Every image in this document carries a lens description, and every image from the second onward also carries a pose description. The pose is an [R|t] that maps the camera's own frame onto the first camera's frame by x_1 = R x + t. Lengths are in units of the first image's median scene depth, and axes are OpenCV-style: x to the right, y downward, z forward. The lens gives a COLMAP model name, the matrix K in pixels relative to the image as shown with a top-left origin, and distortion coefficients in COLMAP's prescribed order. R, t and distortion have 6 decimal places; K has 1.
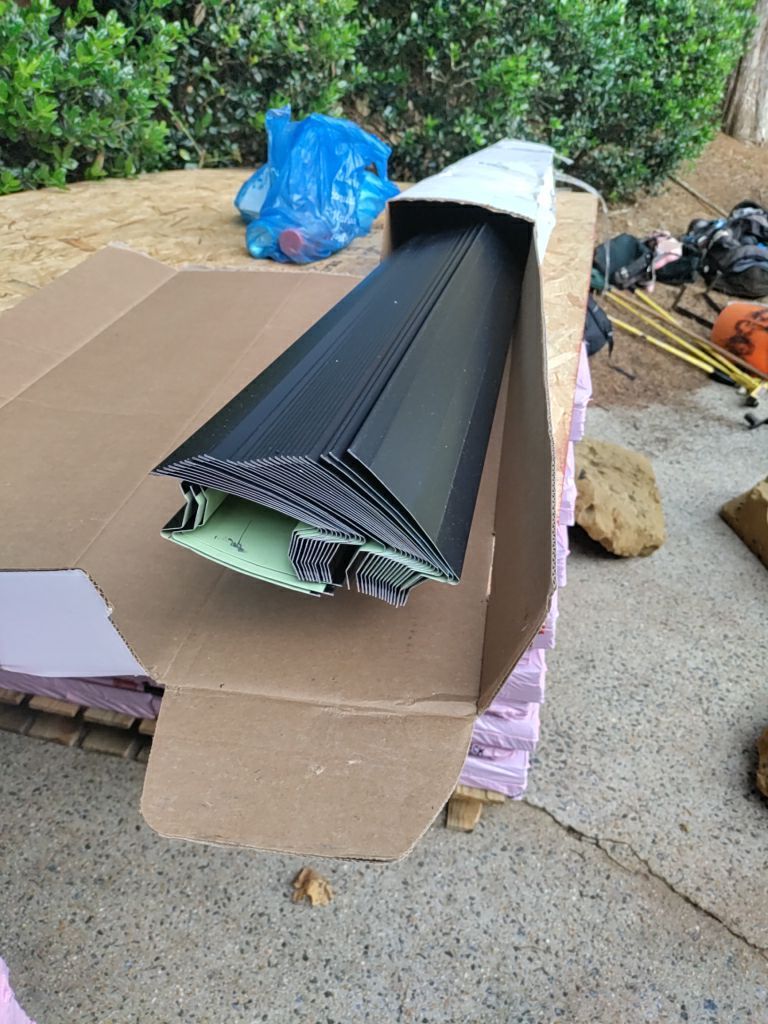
lens RADIAL K [[828.7, 0, 384.0], [0, 828.7, 512.0], [0, 0, 1]] dist [-0.040439, -0.002855]
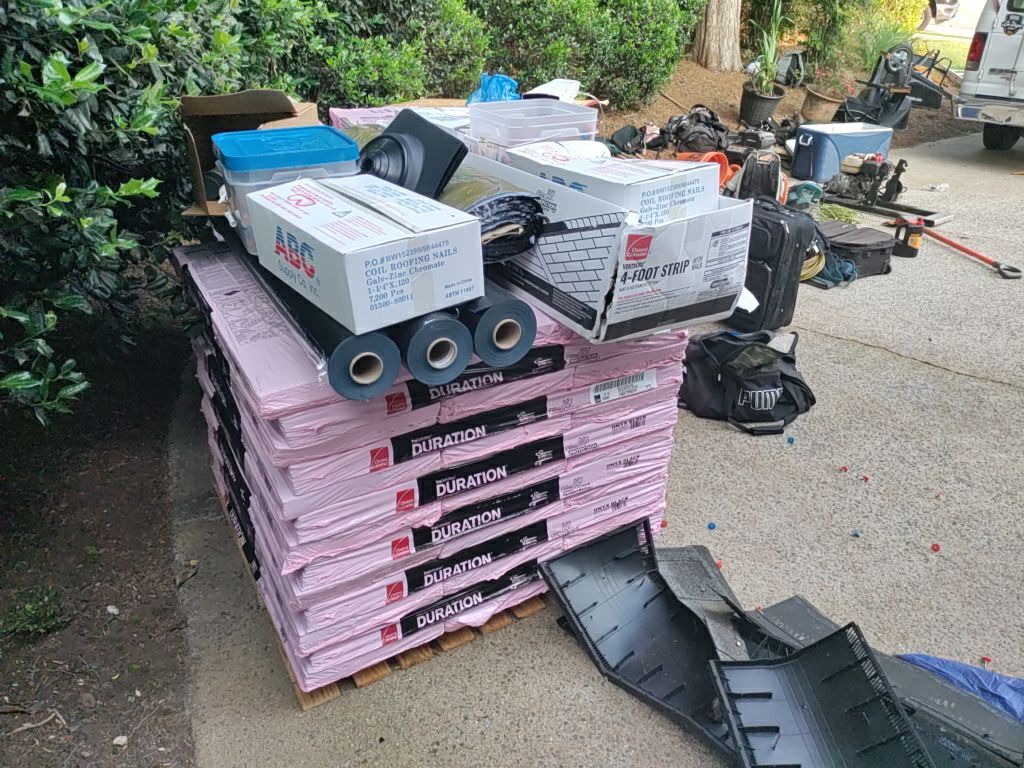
lens RADIAL K [[828.7, 0, 512.0], [0, 828.7, 384.0], [0, 0, 1]] dist [-0.040439, -0.002855]
pose [[0.996449, -0.072893, 0.042148, -0.112767], [0.075970, 0.994157, -0.076690, 0.469639], [-0.036311, 0.079619, 0.996164, -1.021679]]
